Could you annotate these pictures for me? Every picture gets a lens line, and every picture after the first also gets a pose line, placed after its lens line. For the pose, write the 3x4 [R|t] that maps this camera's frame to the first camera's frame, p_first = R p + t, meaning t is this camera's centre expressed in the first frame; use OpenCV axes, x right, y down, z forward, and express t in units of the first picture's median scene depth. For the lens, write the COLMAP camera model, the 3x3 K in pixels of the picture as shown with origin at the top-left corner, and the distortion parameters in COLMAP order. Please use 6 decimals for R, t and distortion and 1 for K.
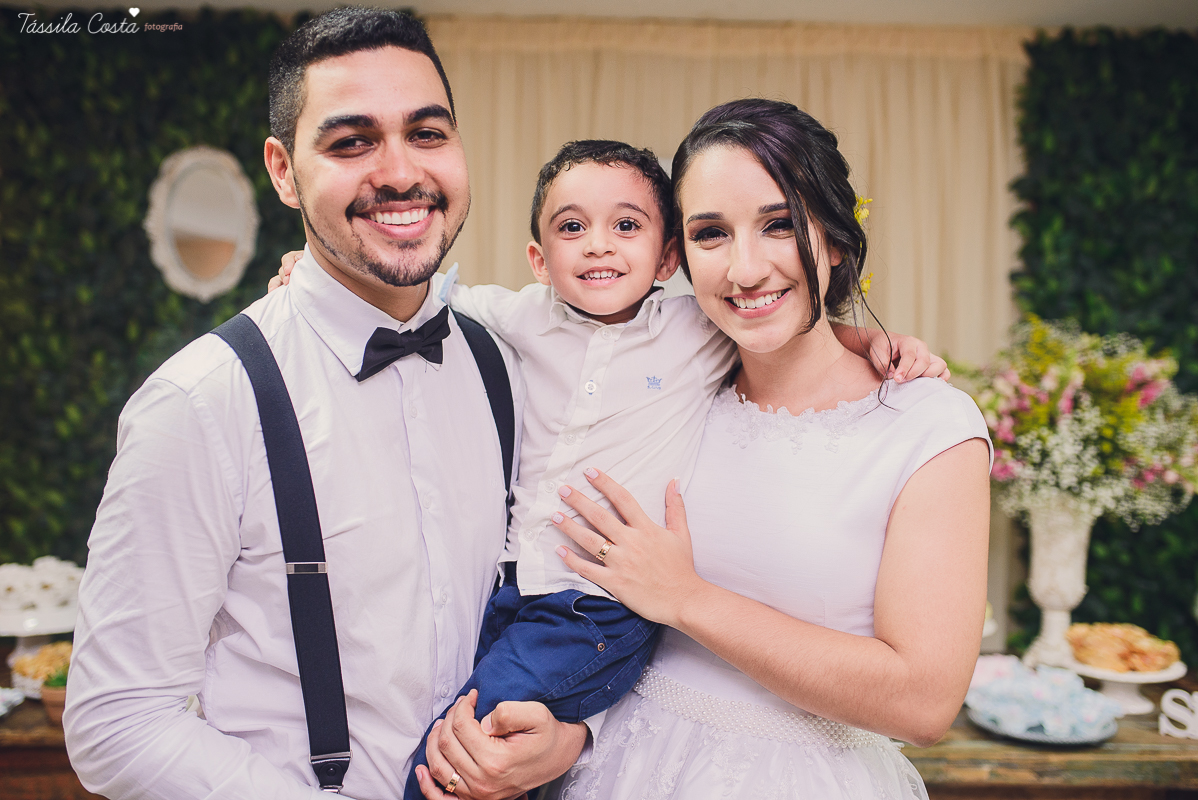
lens RADIAL K [[1149.7, 0, 596.1], [0, 1149.7, 401.8], [0, 0, 1]] dist [-0.022031, 0.000000]
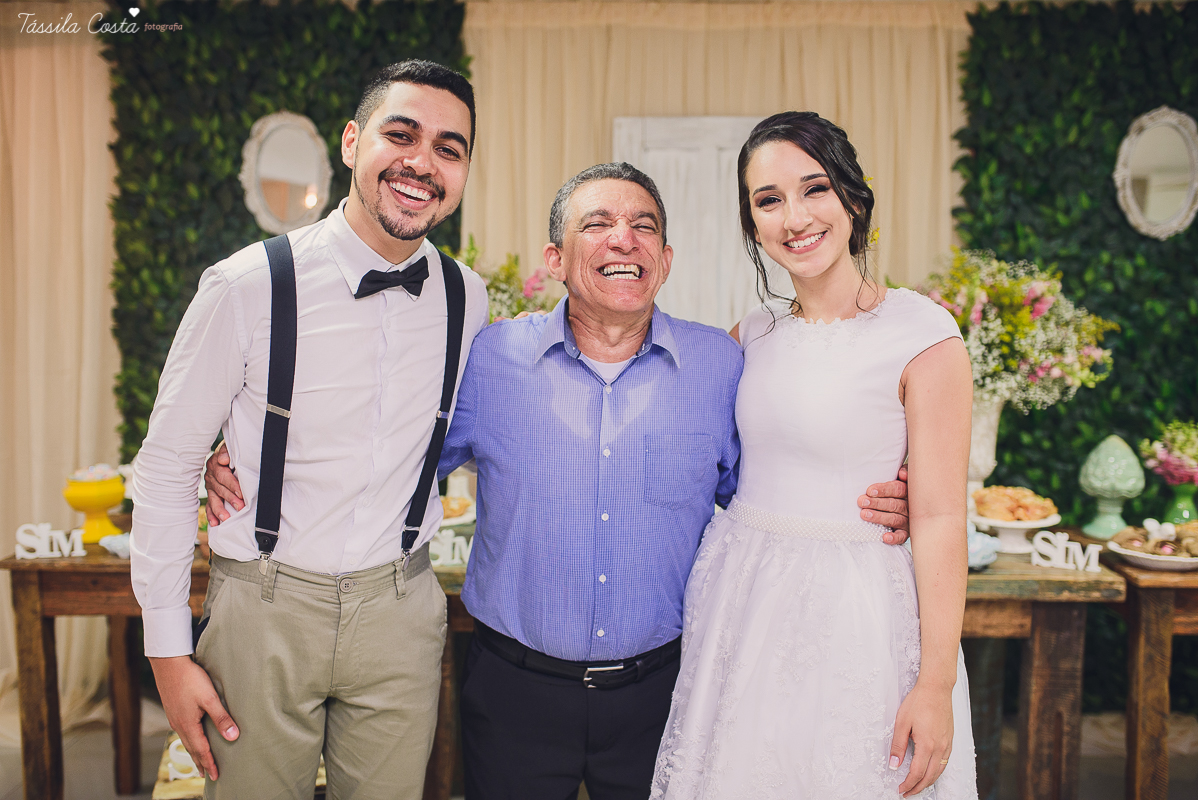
lens RADIAL K [[1149.7, 0, 592.5], [0, 1149.7, 400.4], [0, 0, 1]] dist [-0.022031, 0.000000]
pose [[0.999560, -0.006784, -0.028885, 0.016308], [0.008637, 0.997879, 0.064526, 0.007391], [0.028386, -0.064747, 0.997498, -0.225252]]
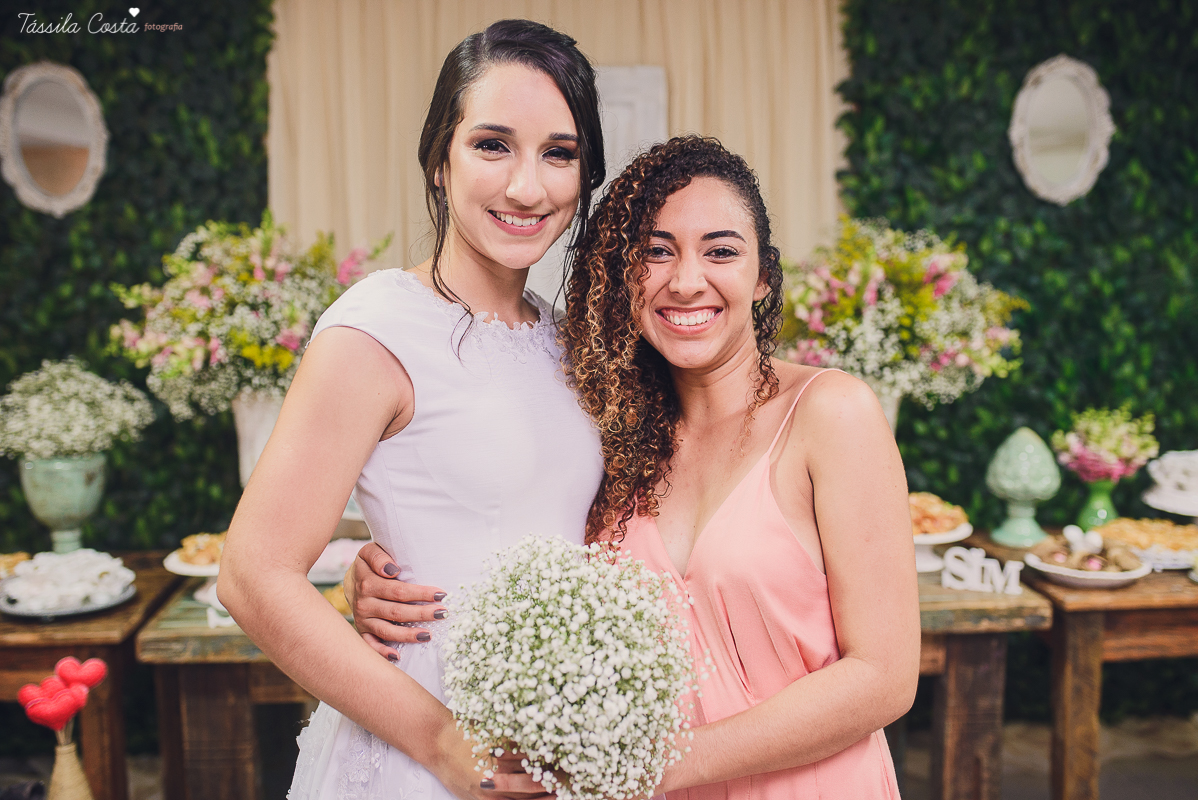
lens RADIAL K [[1149.7, 0, 594.4], [0, 1149.7, 400.2], [0, 0, 1]] dist [-0.022031, 0.000000]
pose [[0.995997, -0.036828, 0.081446, 0.042527], [0.029145, 0.995185, 0.093586, -0.007534], [-0.084500, -0.090838, 0.992274, -0.059024]]
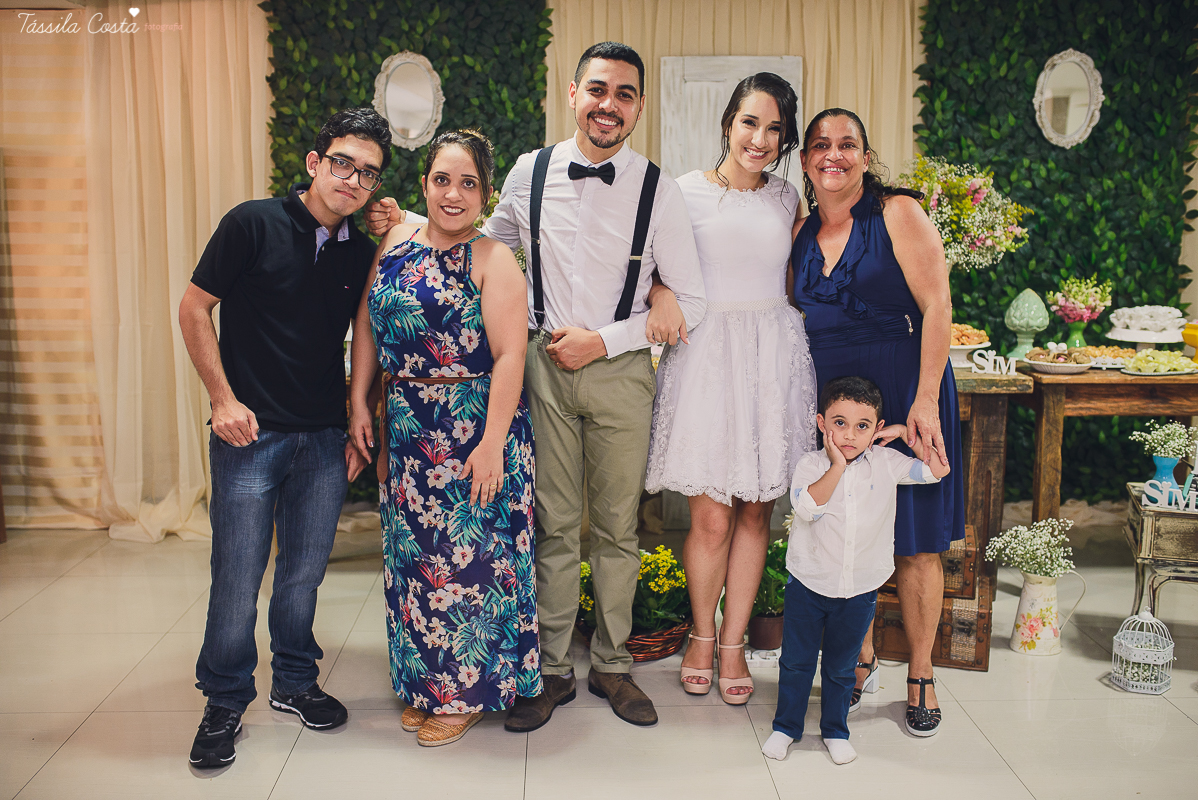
lens RADIAL K [[1149.7, 0, 591.7], [0, 1149.7, 401.7], [0, 0, 1]] dist [-0.022031, 0.000000]
pose [[0.999563, -0.020241, 0.021540, -0.133539], [0.017126, 0.990553, 0.136054, 0.044042], [-0.024090, -0.135625, 0.990467, -0.633752]]
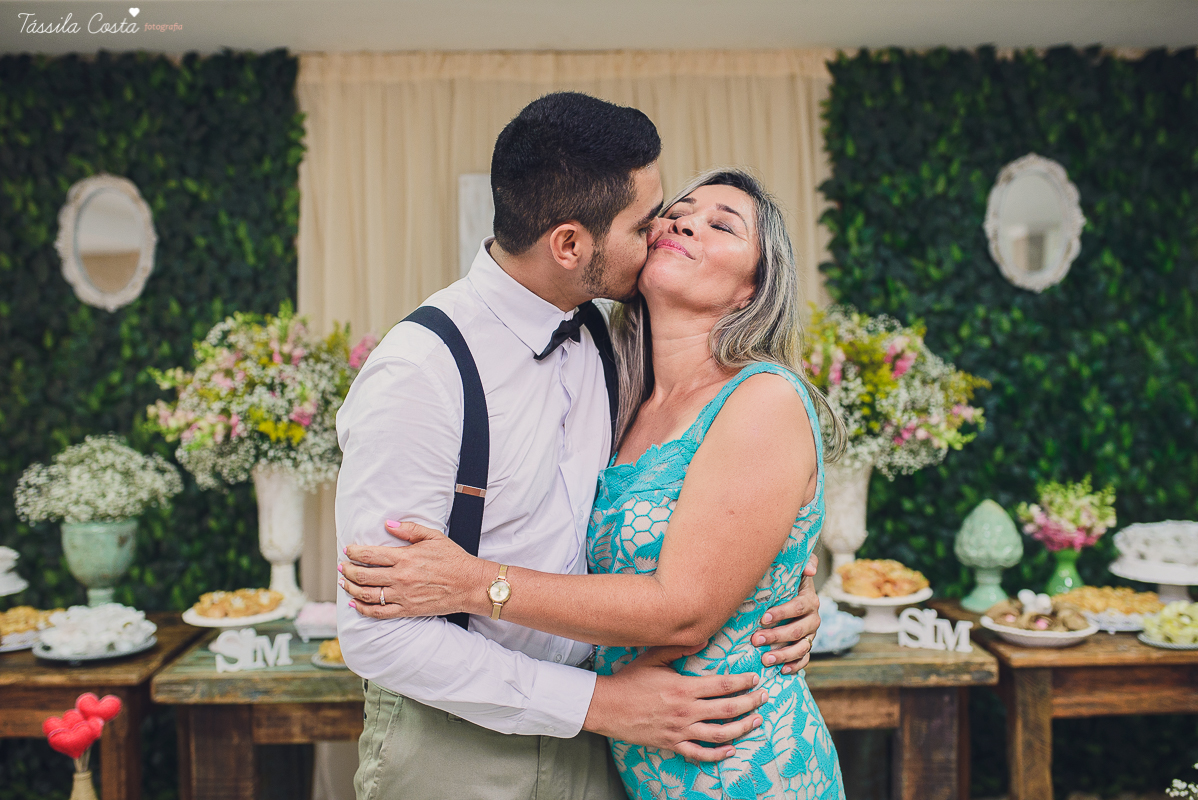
lens RADIAL K [[1149.7, 0, 596.8], [0, 1149.7, 401.2], [0, 0, 1]] dist [-0.022031, 0.000000]
pose [[0.999085, -0.033659, 0.026389, 0.103743], [0.033524, 0.999423, 0.005541, 0.010376], [-0.026561, -0.004651, 0.999636, -0.139767]]
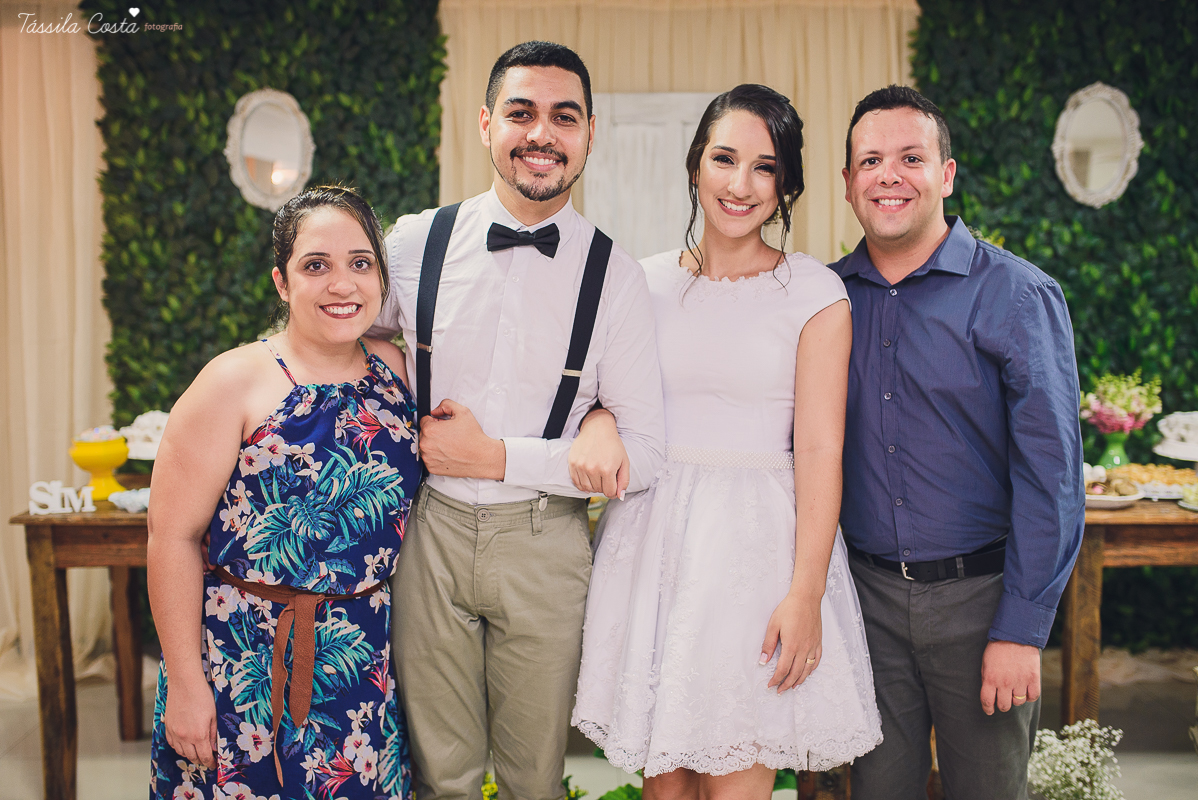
lens RADIAL K [[1149.7, 0, 592.2], [0, 1149.7, 401.8], [0, 0, 1]] dist [-0.022031, 0.000000]
pose [[0.999812, -0.017732, 0.007882, -0.001184], [0.016973, 0.996002, 0.087704, 0.016625], [-0.009406, -0.087553, 0.996115, -0.295282]]
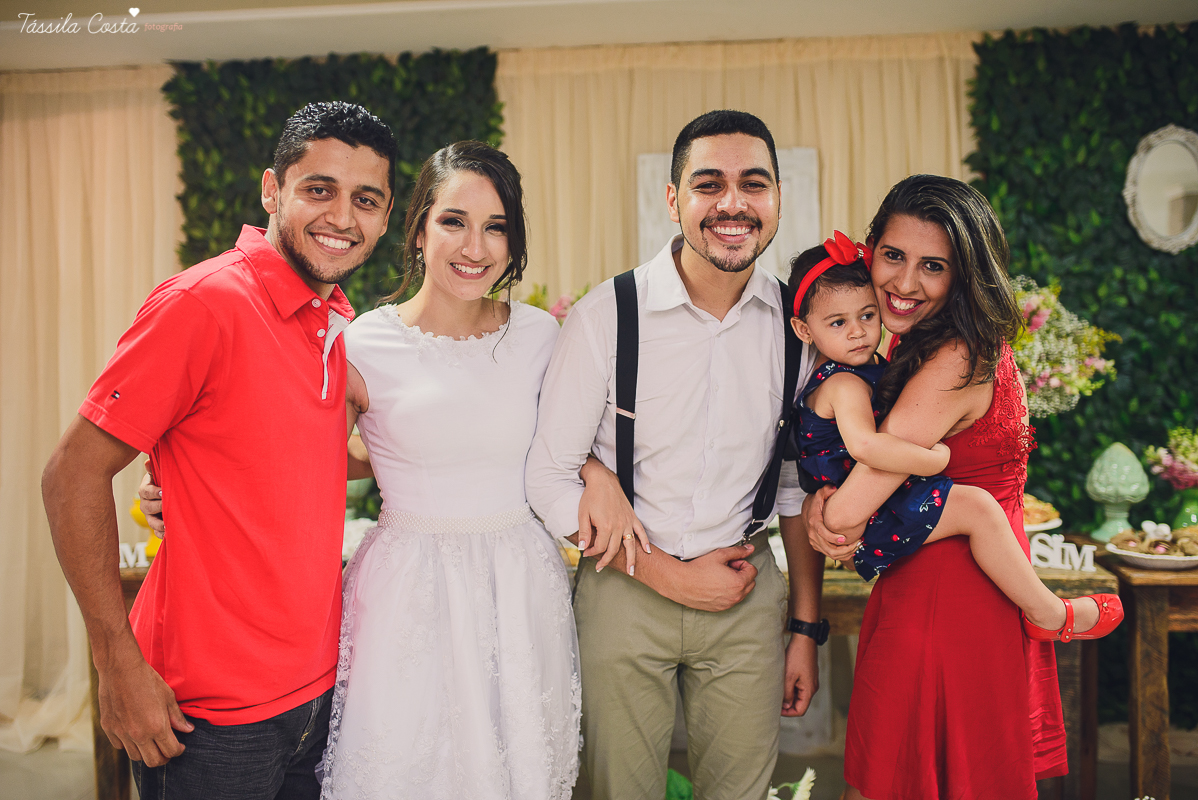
lens RADIAL K [[1149.7, 0, 592.8], [0, 1149.7, 401.4], [0, 0, 1]] dist [-0.022031, 0.000000]
pose [[0.994431, -0.027865, -0.101638, 0.078905], [0.031096, 0.999056, 0.030343, 0.023432], [0.100697, -0.033335, 0.994359, -0.290343]]
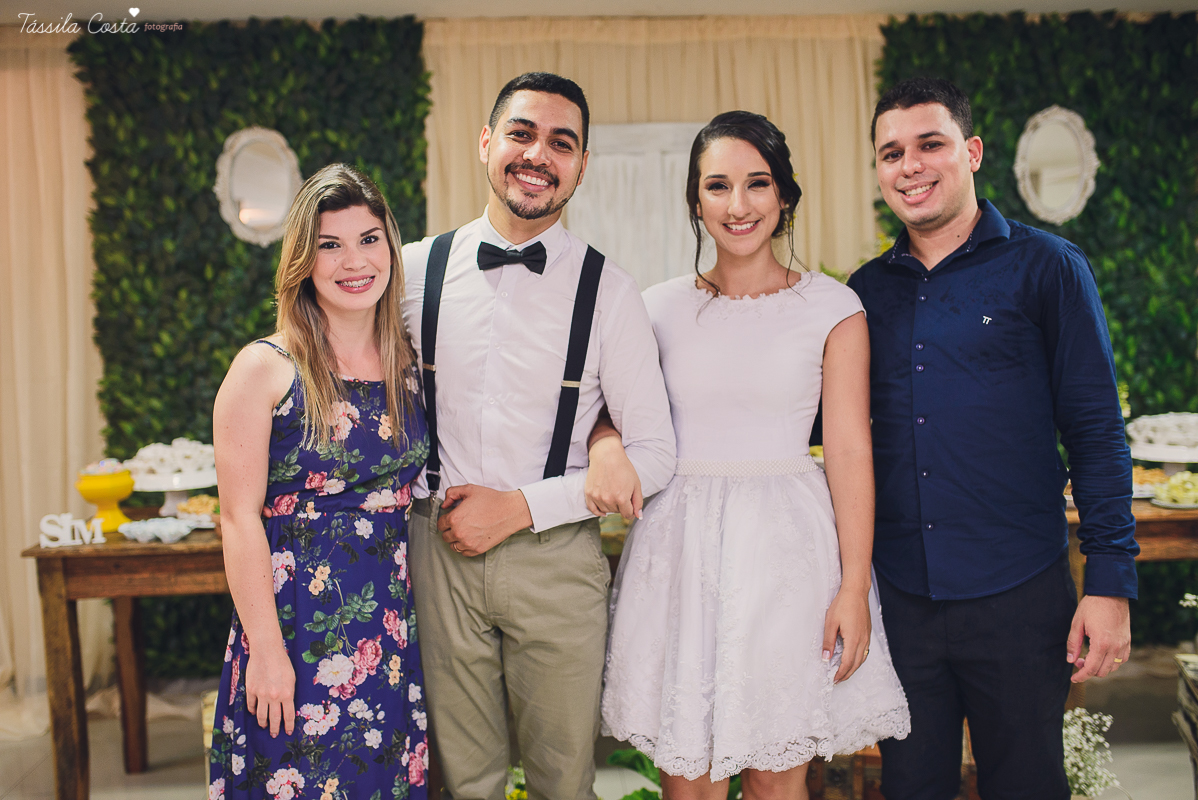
lens RADIAL K [[1149.7, 0, 593.4], [0, 1149.7, 402.8], [0, 0, 1]] dist [-0.022031, 0.000000]
pose [[0.997815, -0.045760, 0.047664, -0.039154], [0.042825, 0.997226, 0.060878, 0.025478], [-0.050317, -0.058703, 0.997007, -0.328071]]
